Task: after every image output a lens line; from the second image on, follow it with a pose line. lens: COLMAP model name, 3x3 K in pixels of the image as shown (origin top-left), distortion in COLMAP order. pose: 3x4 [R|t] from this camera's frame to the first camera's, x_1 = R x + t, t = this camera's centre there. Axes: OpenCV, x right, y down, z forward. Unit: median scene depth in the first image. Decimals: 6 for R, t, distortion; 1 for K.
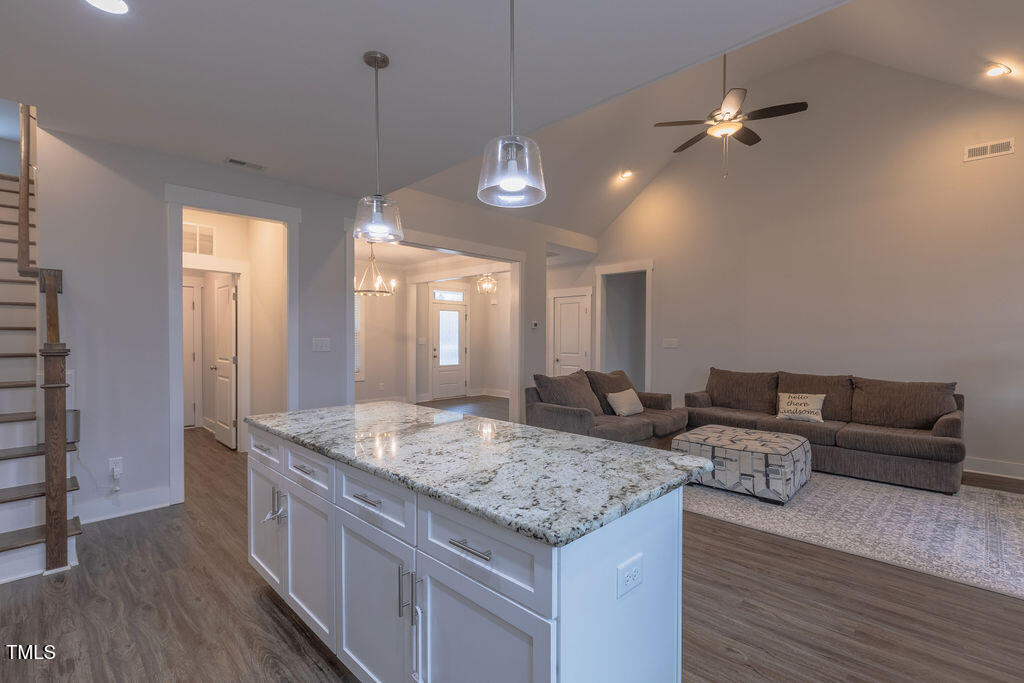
lens RADIAL K [[461.2, 0, 517.8], [0, 461.2, 347.0], [0, 0, 1]] dist [0.002002, -0.001407]
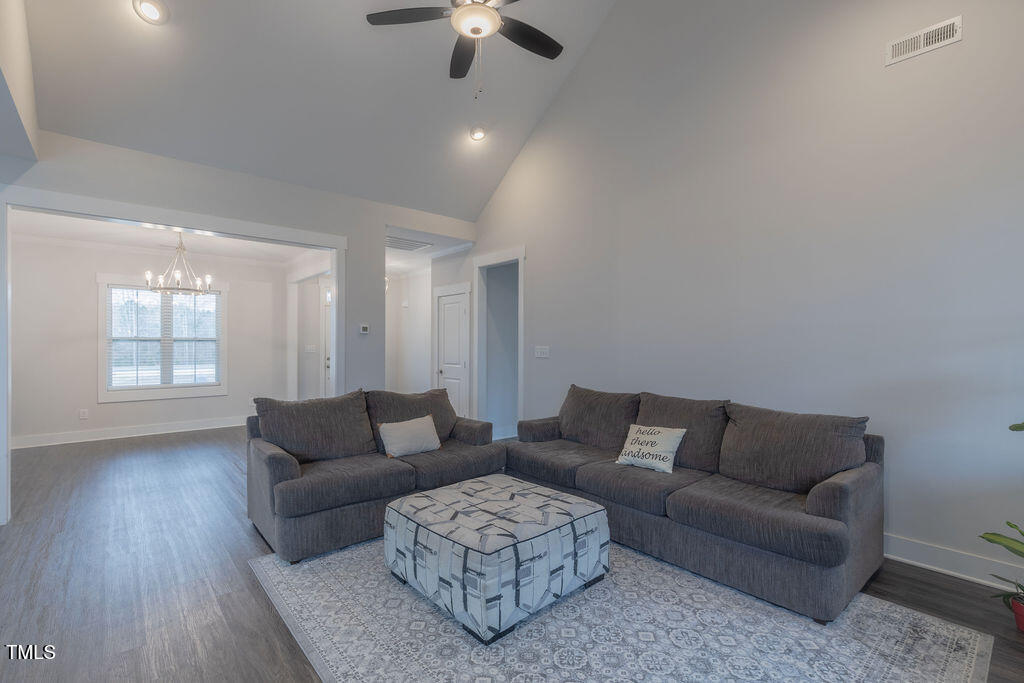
lens RADIAL K [[461.2, 0, 508.0], [0, 461.2, 346.7], [0, 0, 1]] dist [0.002002, -0.001407]
pose [[0.997283, -0.003081, -0.073598, 0.409382], [0.001954, 0.999880, -0.015382, -0.006093], [0.073637, 0.015196, 0.997169, 0.278114]]
